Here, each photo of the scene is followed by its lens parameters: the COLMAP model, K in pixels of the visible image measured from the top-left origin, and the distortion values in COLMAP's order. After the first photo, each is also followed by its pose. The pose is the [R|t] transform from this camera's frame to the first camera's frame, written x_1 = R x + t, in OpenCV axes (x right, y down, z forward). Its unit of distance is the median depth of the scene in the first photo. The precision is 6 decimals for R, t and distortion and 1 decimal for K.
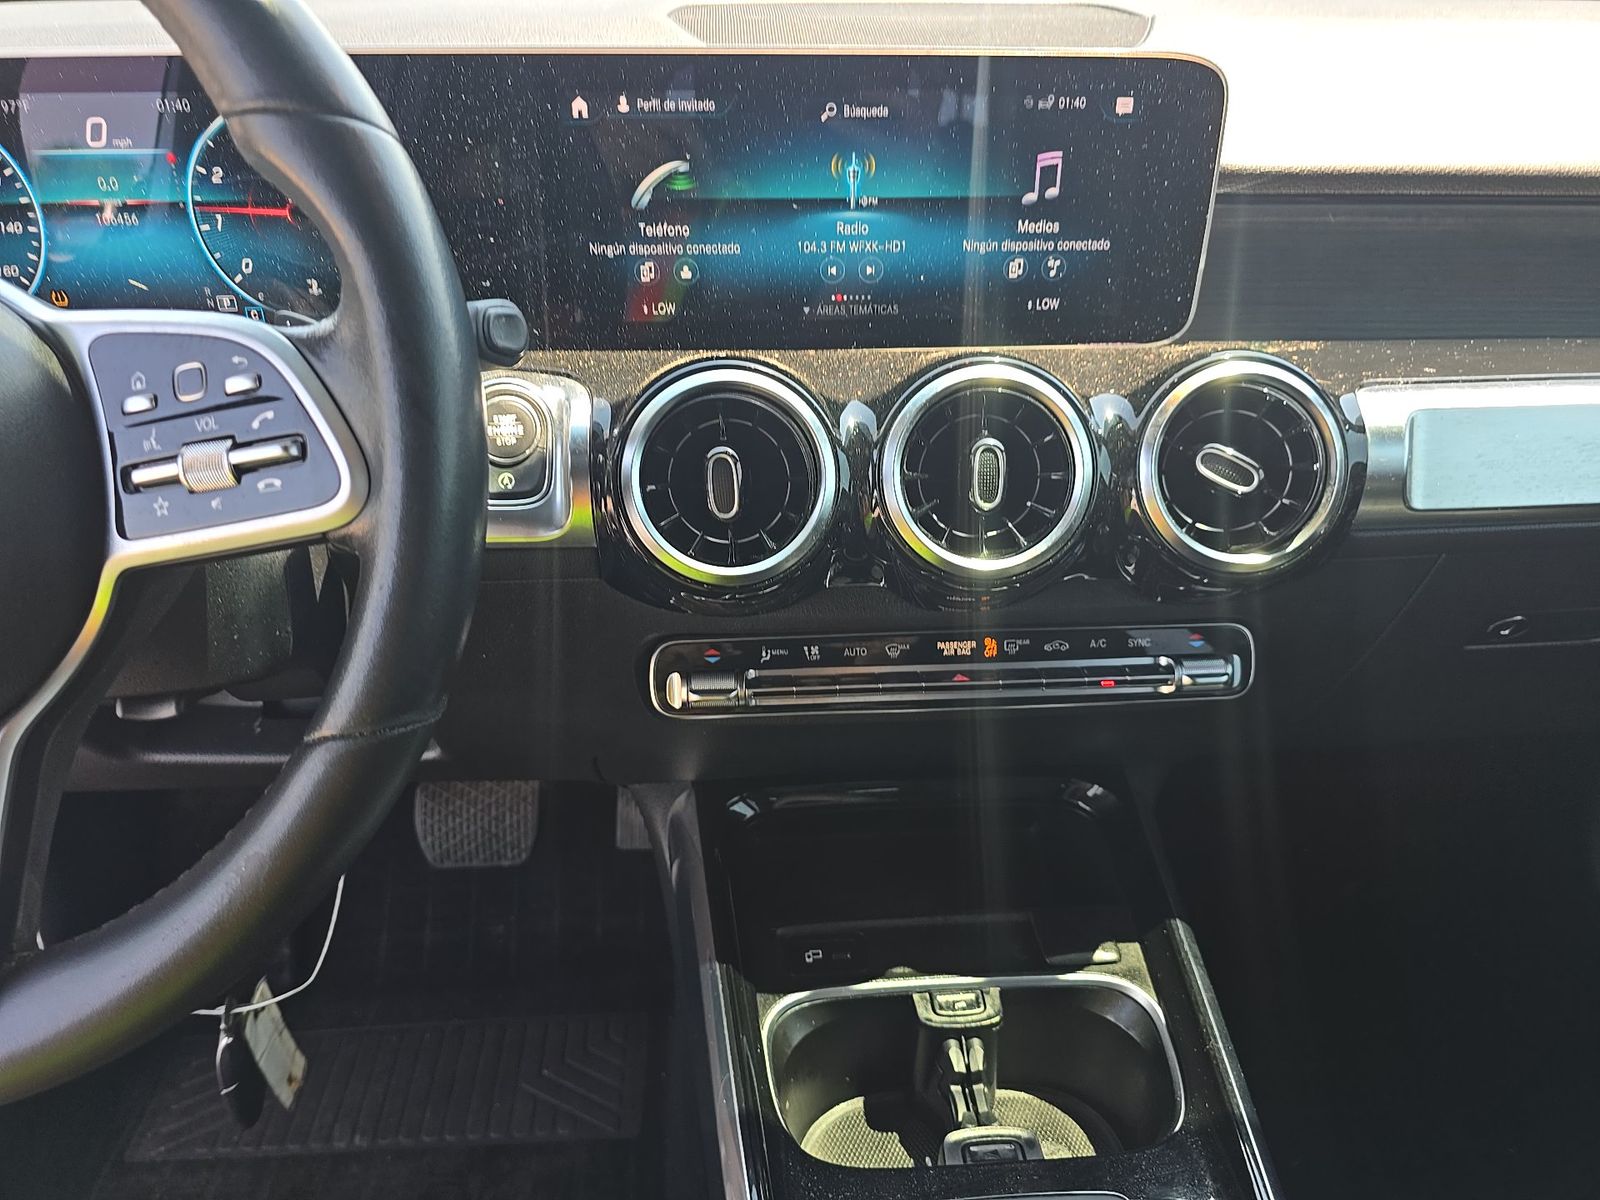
lens RADIAL K [[1125.3, 0, 805.4], [0, 1125.3, 593.5], [0, 0, 1]] dist [0.053348, -0.049741]
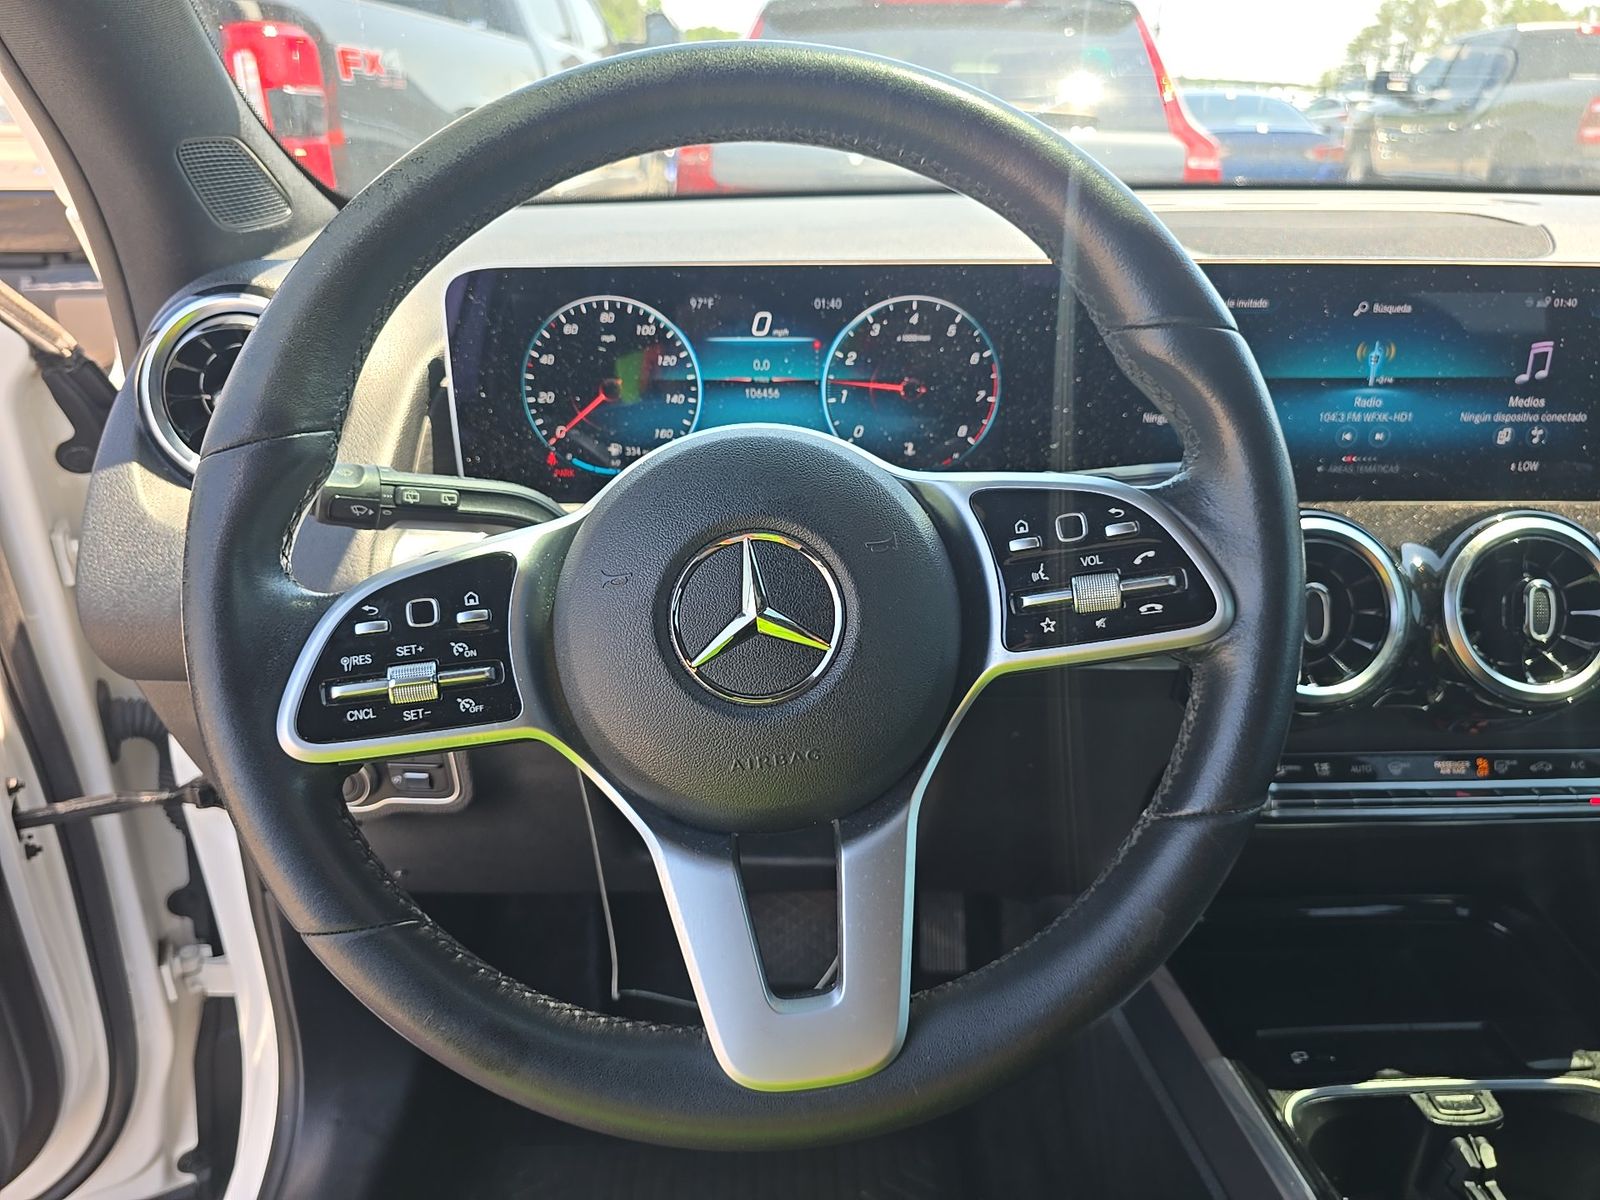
lens RADIAL K [[1125.3, 0, 805.4], [0, 1125.3, 593.5], [0, 0, 1]] dist [0.053348, -0.049741]
pose [[0.999740, 0.013671, -0.018264, -0.516480], [-0.015854, 0.991994, -0.125288, 0.031455], [0.016404, 0.125545, 0.991952, -0.155370]]
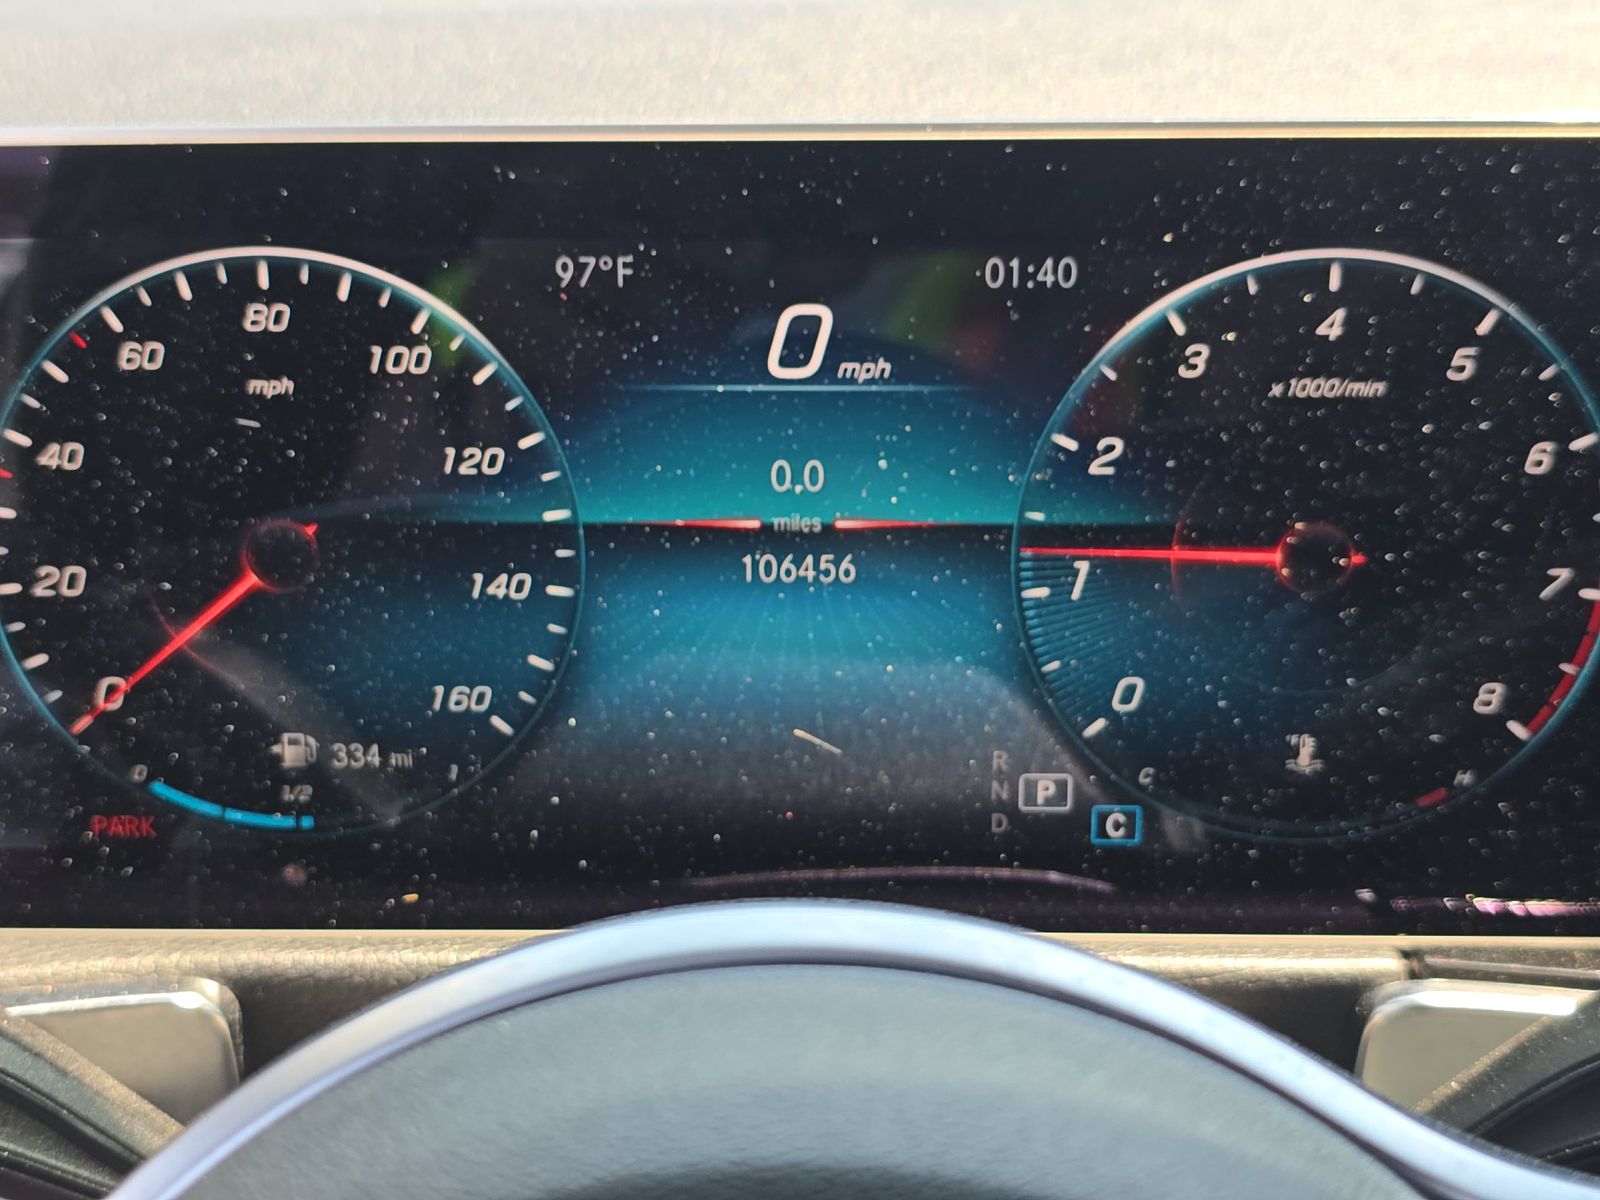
lens RADIAL K [[1125.3, 0, 805.4], [0, 1125.3, 593.5], [0, 0, 1]] dist [0.053348, -0.049741]
pose [[0.994129, 0.004988, 0.108083, -0.620661], [0.020385, 0.972413, -0.232373, -0.230372], [-0.106261, 0.233212, 0.966603, 0.636912]]
